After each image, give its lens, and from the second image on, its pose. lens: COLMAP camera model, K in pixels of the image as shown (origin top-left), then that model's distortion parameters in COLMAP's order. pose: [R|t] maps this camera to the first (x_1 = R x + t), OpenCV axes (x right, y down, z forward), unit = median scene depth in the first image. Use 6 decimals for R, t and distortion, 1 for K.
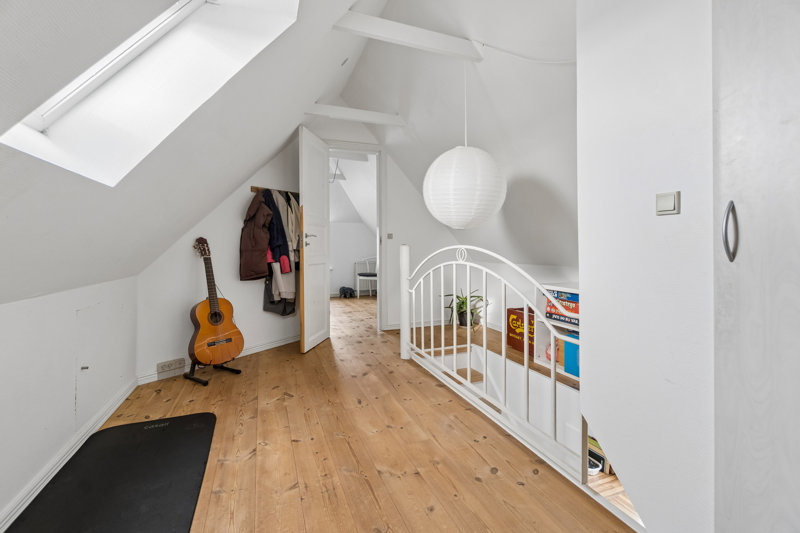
lens RADIAL K [[360.8, 0, 392.0], [0, 360.8, 259.6], [0, 0, 1]] dist [0.002017, 0.000469]
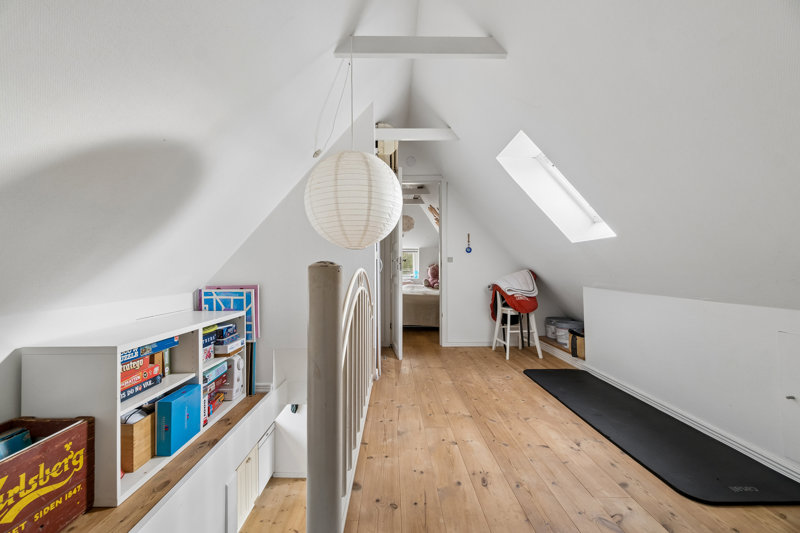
lens RADIAL K [[360.8, 0, 392.0], [0, 360.8, 259.6], [0, 0, 1]] dist [0.002017, 0.000469]
pose [[-0.941538, 0.012875, 0.336661, -0.211351], [0.017002, 0.999812, 0.009314, -0.082020], [-0.336478, 0.014493, -0.941580, 2.211176]]
